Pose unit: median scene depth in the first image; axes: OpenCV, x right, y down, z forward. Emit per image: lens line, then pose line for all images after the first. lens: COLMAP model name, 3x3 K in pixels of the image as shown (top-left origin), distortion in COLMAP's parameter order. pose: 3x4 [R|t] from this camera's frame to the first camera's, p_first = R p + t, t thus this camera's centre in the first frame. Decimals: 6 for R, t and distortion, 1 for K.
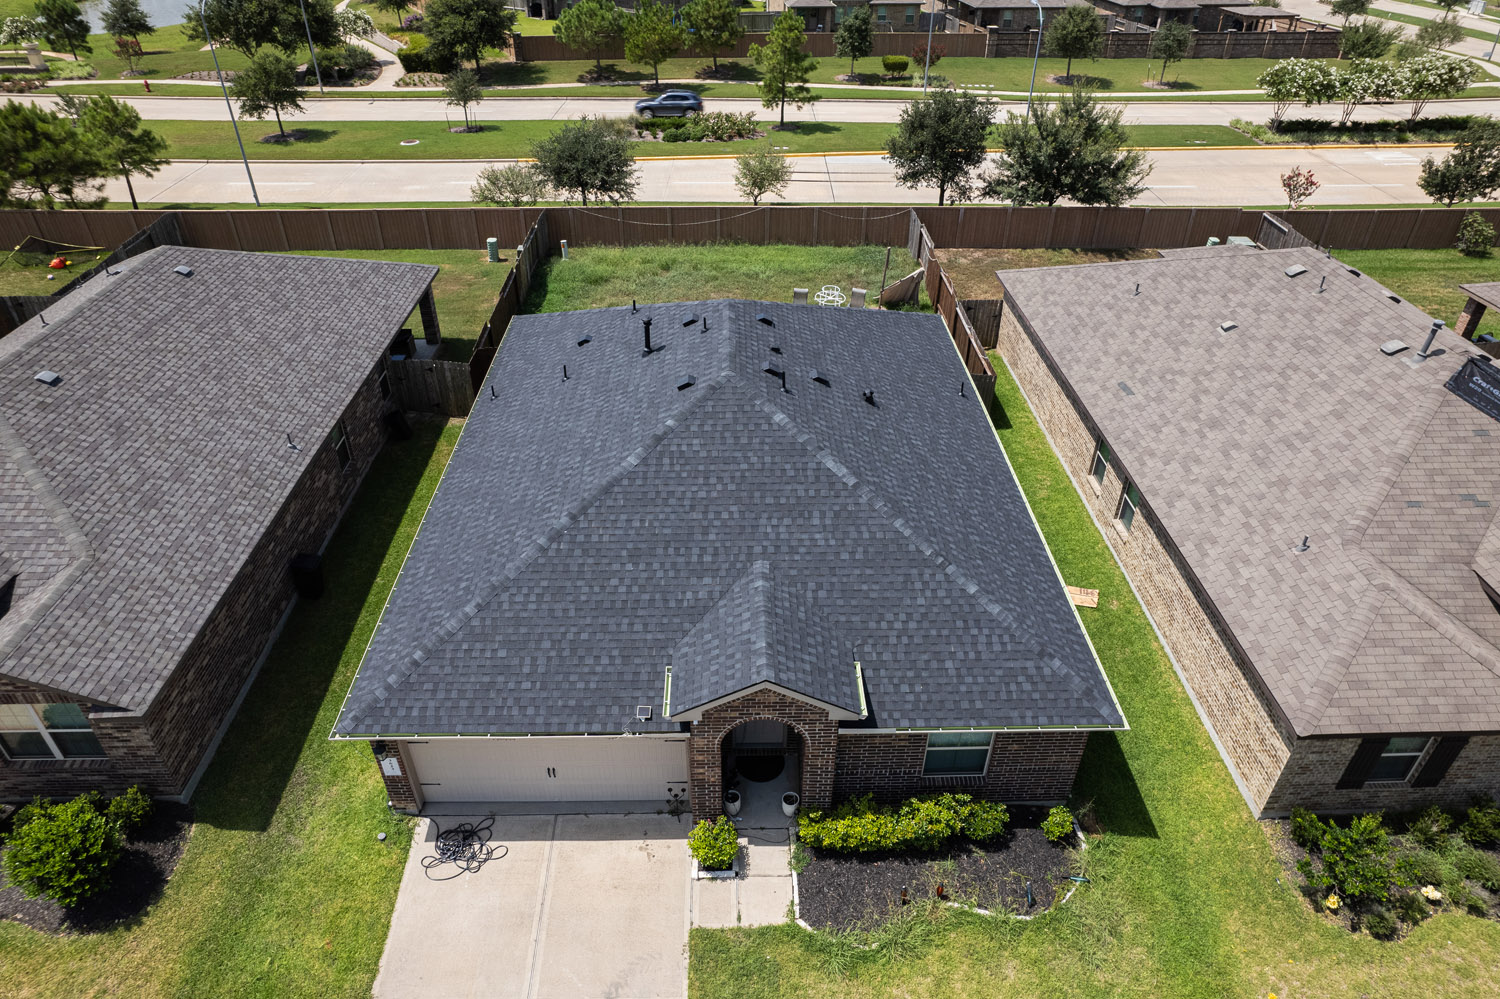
lens RADIAL K [[955.0, 0, 755.9], [0, 955.0, 497.7], [0, 0, 1]] dist [-0.053438, 0.049308]
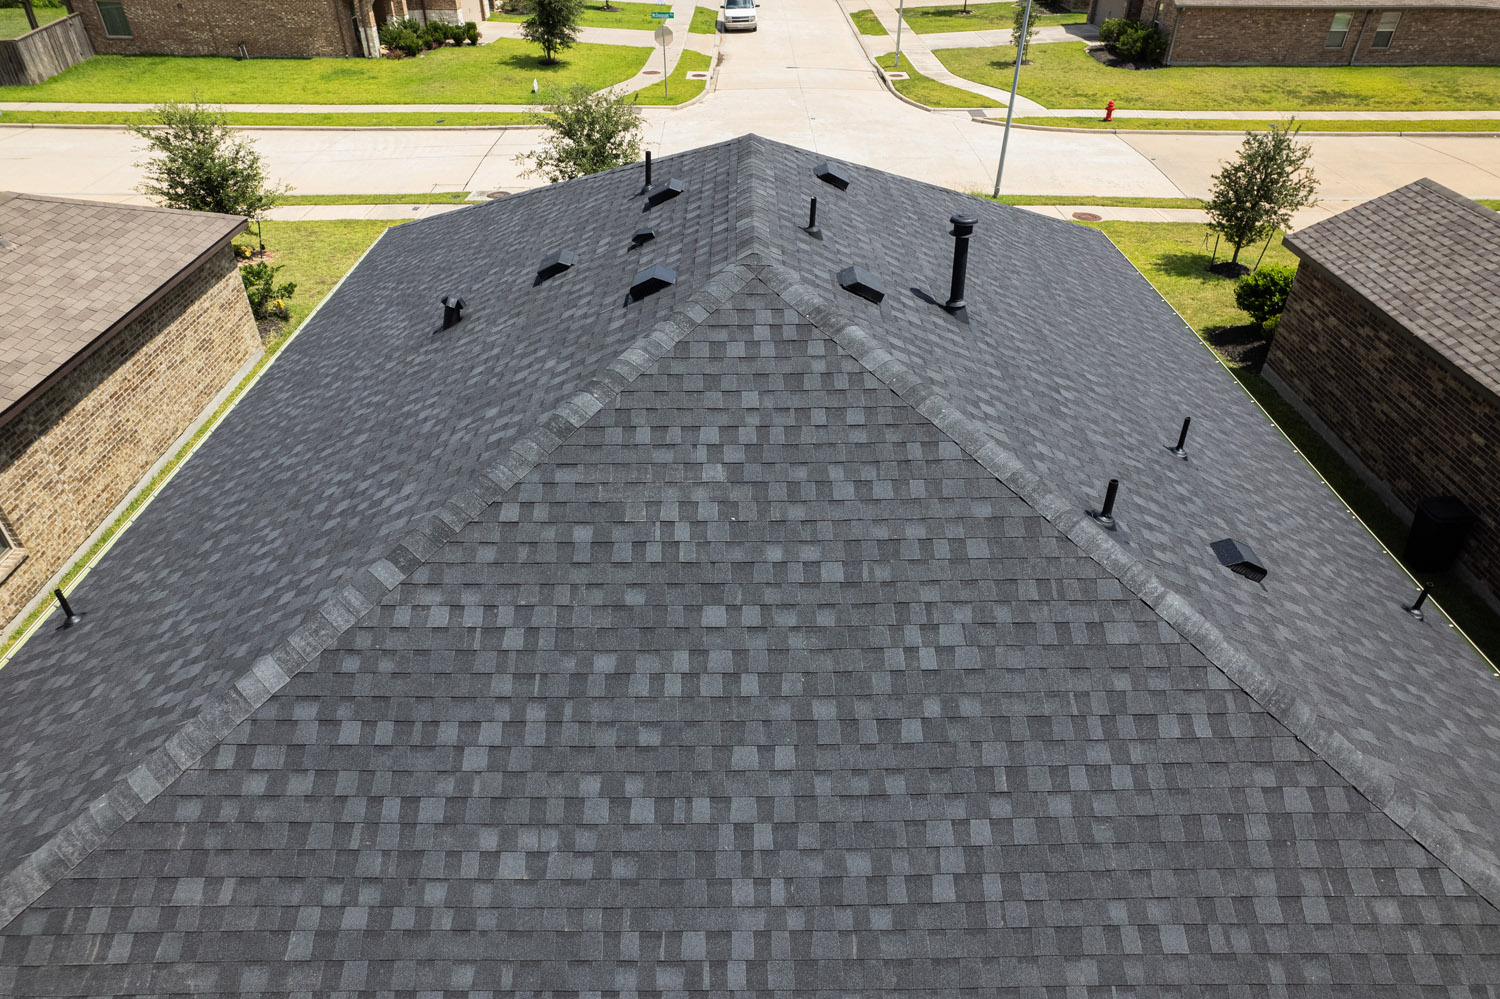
lens RADIAL K [[955.0, 0, 755.1], [0, 955.0, 512.4], [0, 0, 1]] dist [-0.053438, 0.049308]
pose [[-0.999744, -0.021169, 0.008042, -0.038742], [0.000569, 0.331562, 0.943433, -0.525347], [-0.022638, 0.943196, -0.331465, 1.268792]]
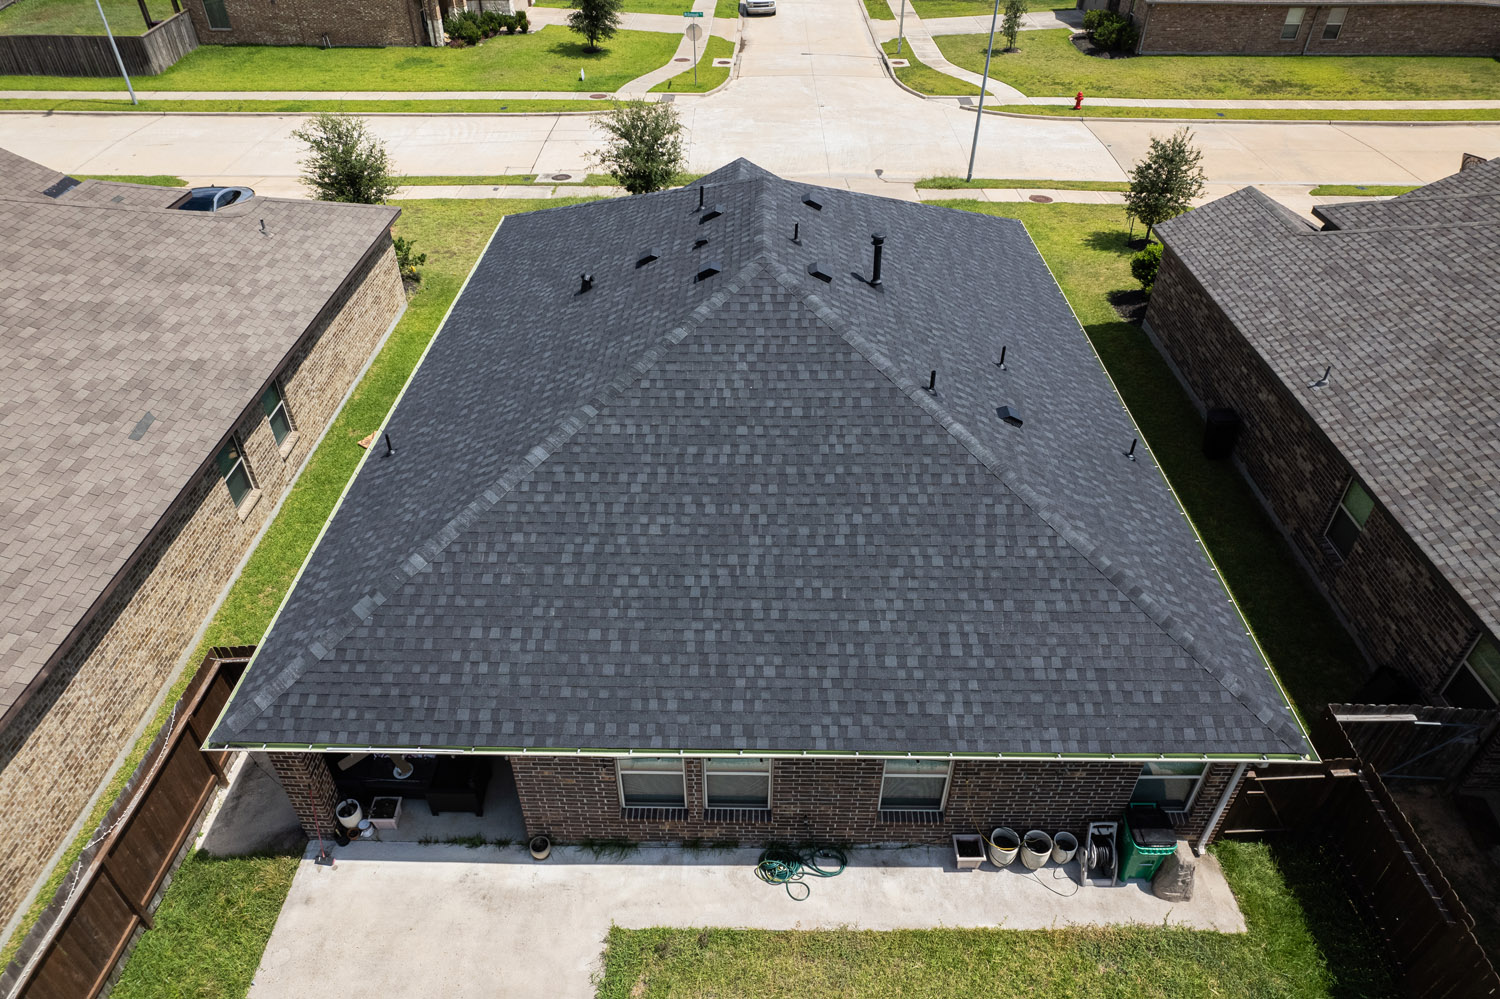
lens RADIAL K [[955.0, 0, 755.3], [0, 955.0, 502.3], [0, 0, 1]] dist [-0.053438, 0.049308]
pose [[-0.999203, -0.031309, 0.024751, -0.050330], [0.014284, 0.298526, 0.954295, -0.822744], [-0.037267, 0.953888, -0.297841, 1.432337]]
